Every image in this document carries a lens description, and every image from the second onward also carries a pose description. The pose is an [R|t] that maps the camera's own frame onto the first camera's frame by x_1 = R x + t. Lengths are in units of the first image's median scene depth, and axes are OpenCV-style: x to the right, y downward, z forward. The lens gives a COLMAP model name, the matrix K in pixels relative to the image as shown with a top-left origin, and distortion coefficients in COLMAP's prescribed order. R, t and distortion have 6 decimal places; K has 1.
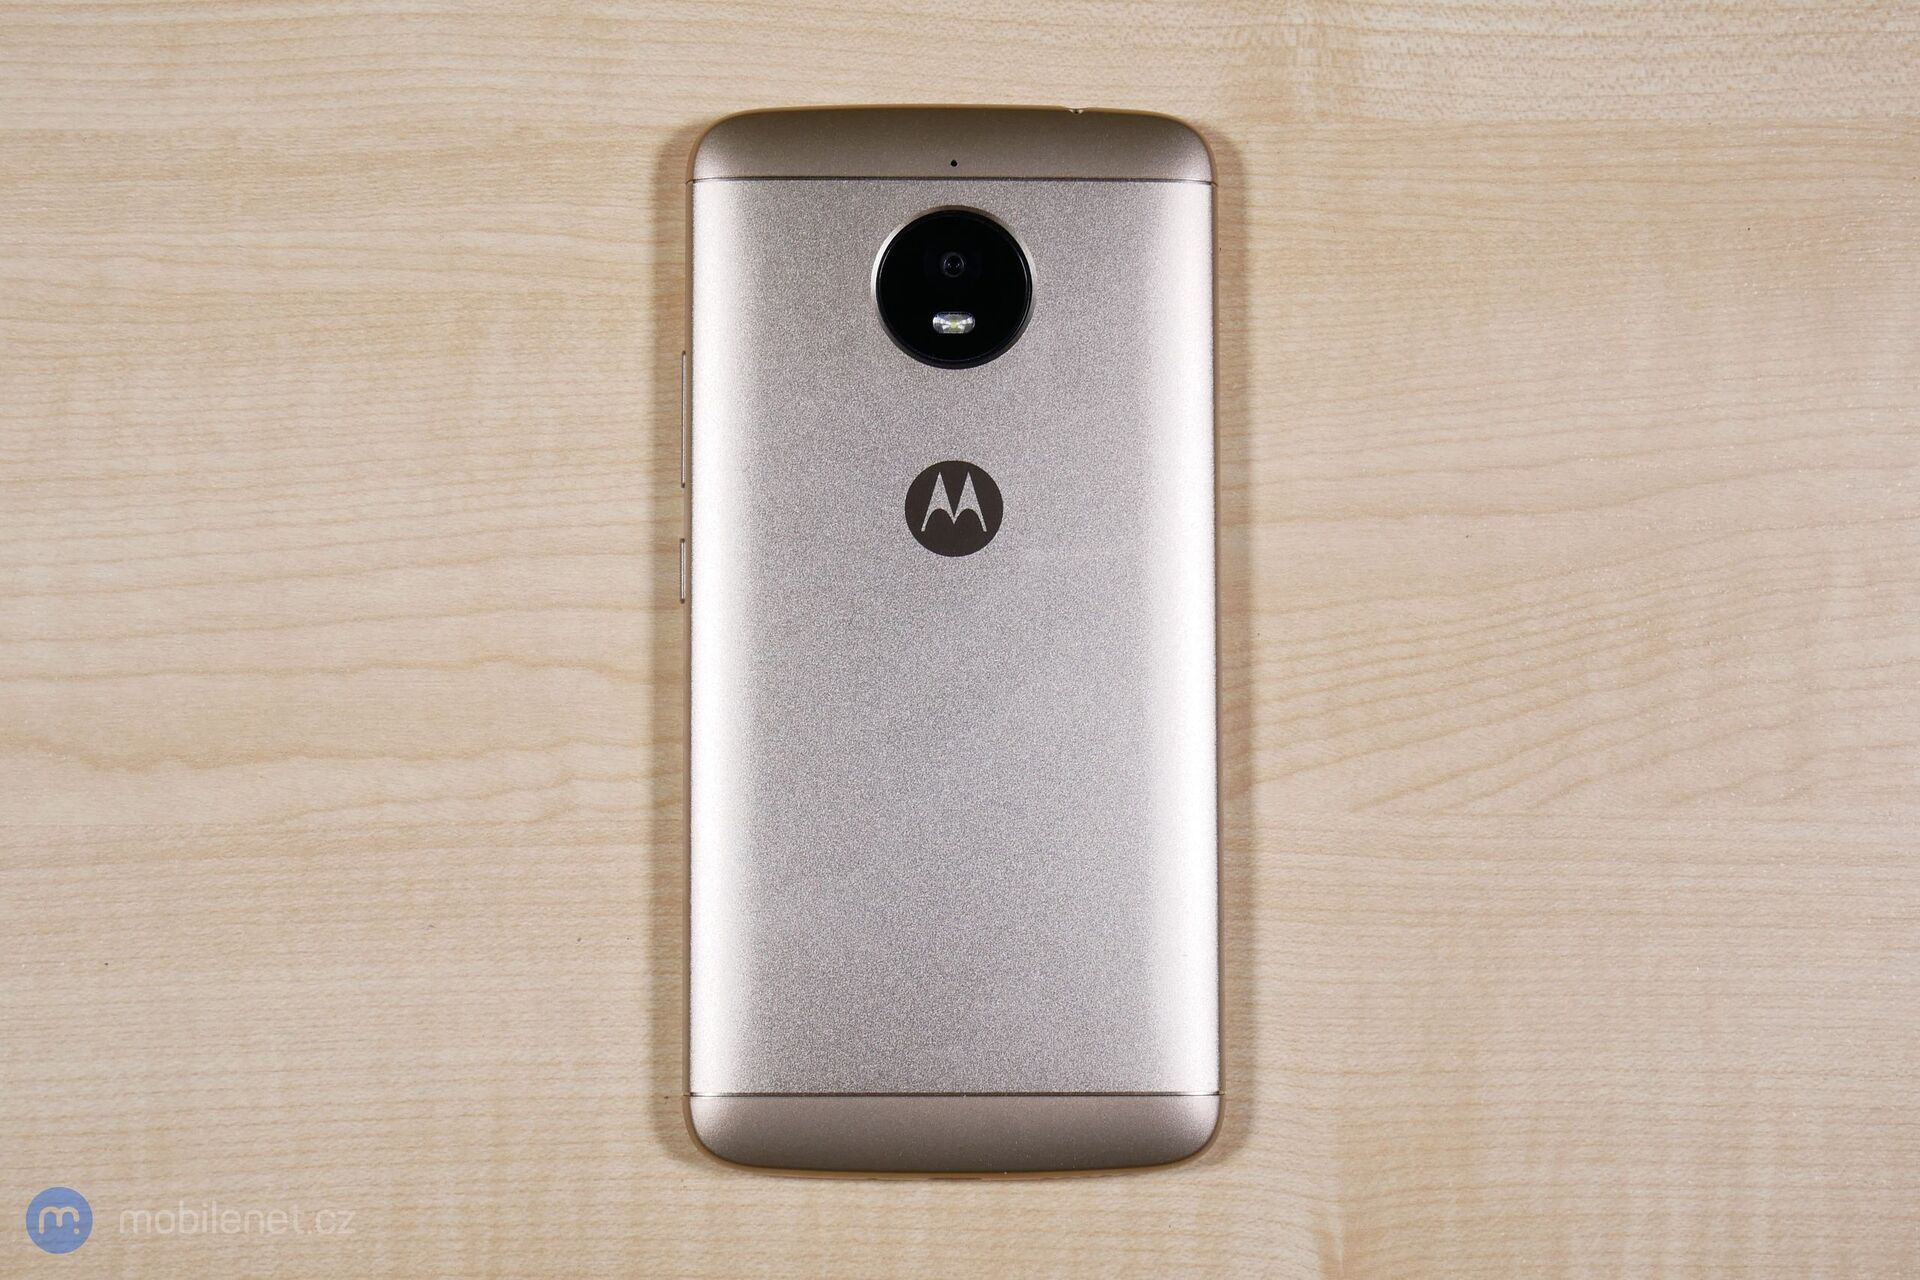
lens RADIAL K [[3039.7, 0, 945.3], [0, 3039.7, 626.1], [0, 0, 1]] dist [-0.073148, 0.000000]
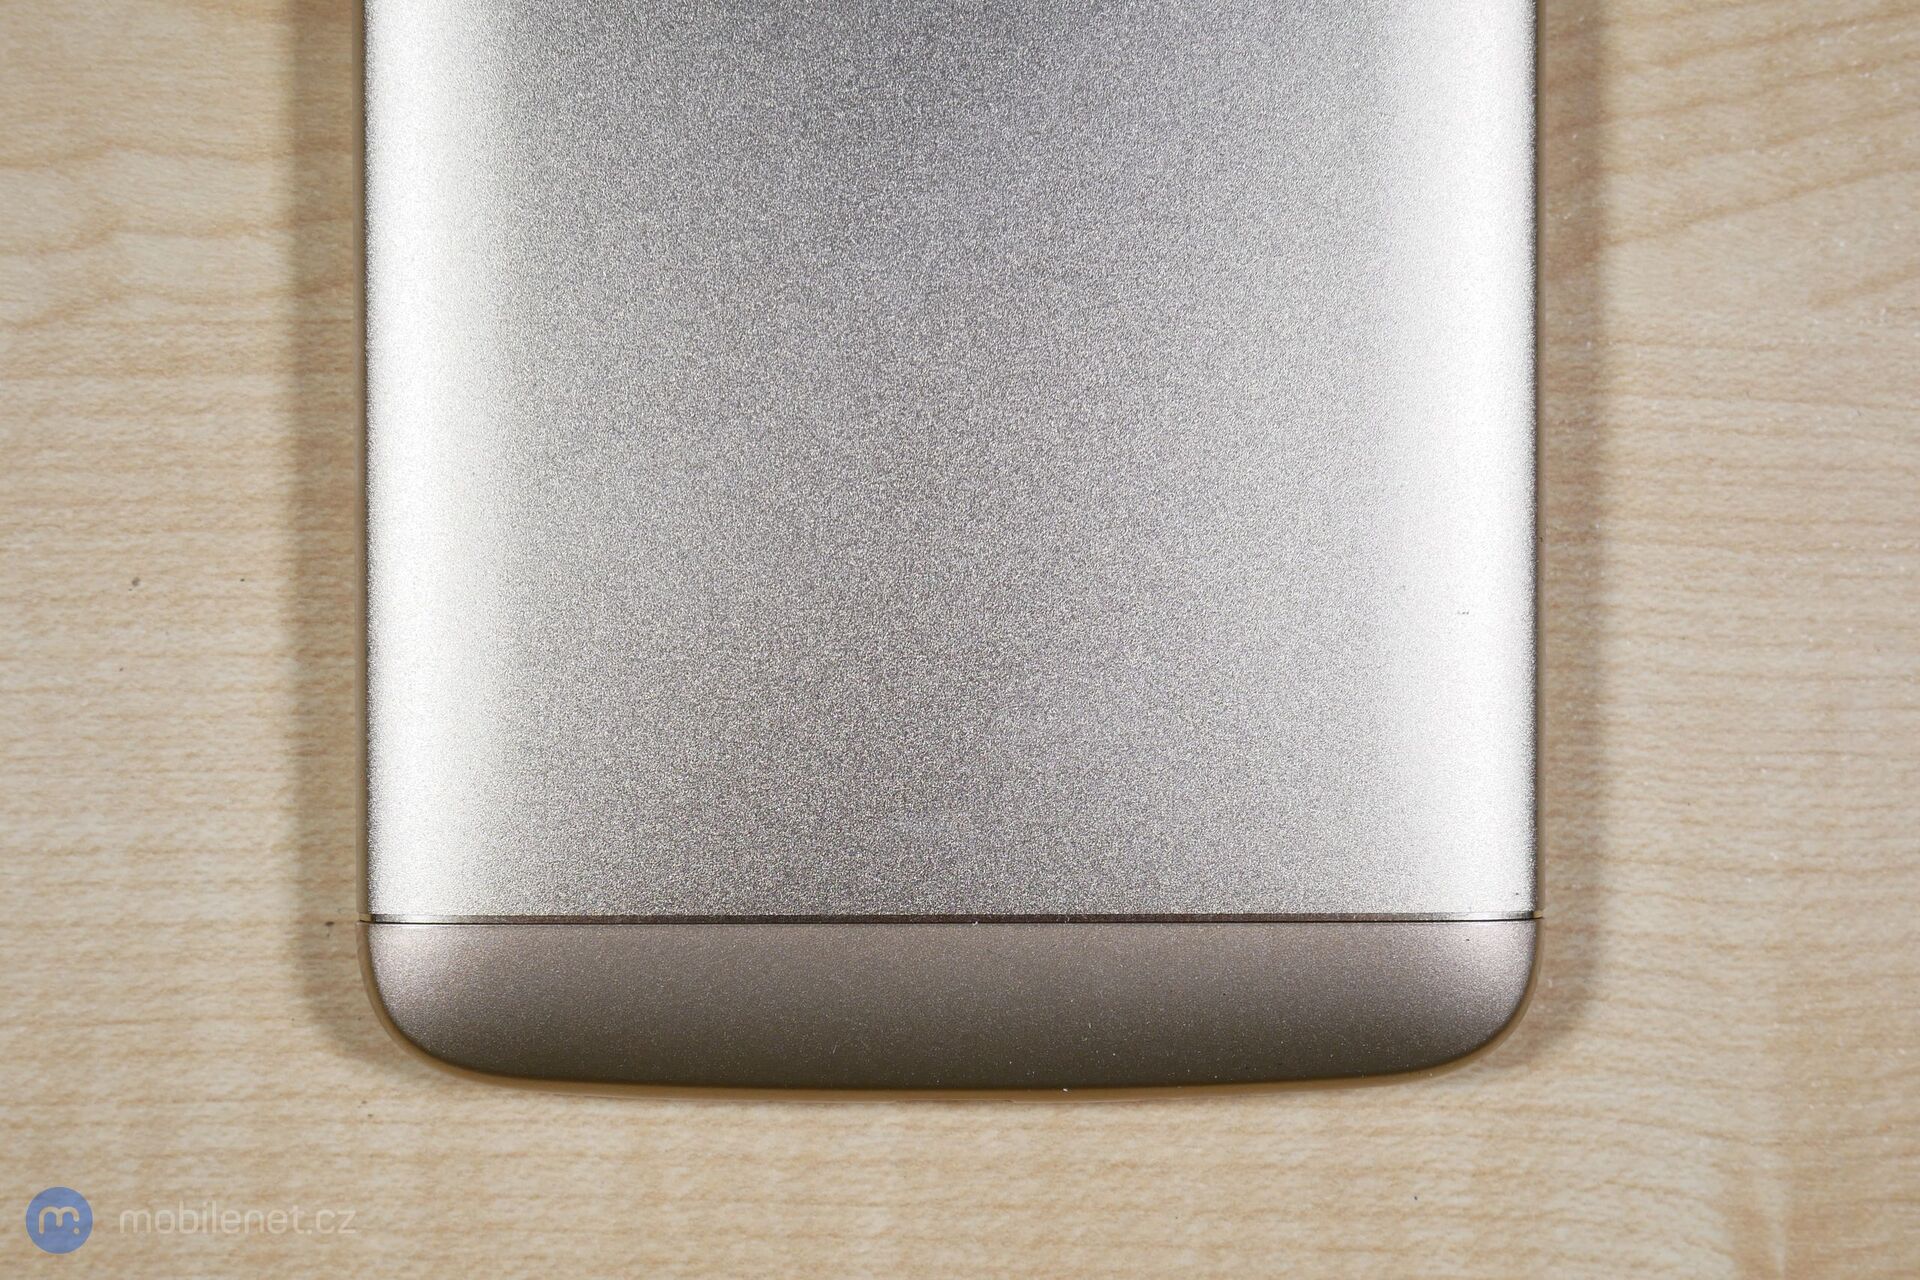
lens RADIAL K [[3039.7, 0, 967.0], [0, 3039.7, 638.1], [0, 0, 1]] dist [-0.073148, 0.000000]
pose [[0.999988, 0.000289, 0.004849, 0.002788], [-0.000663, 0.997007, 0.077311, 0.076419], [-0.004812, -0.077313, 0.996995, 0.543517]]
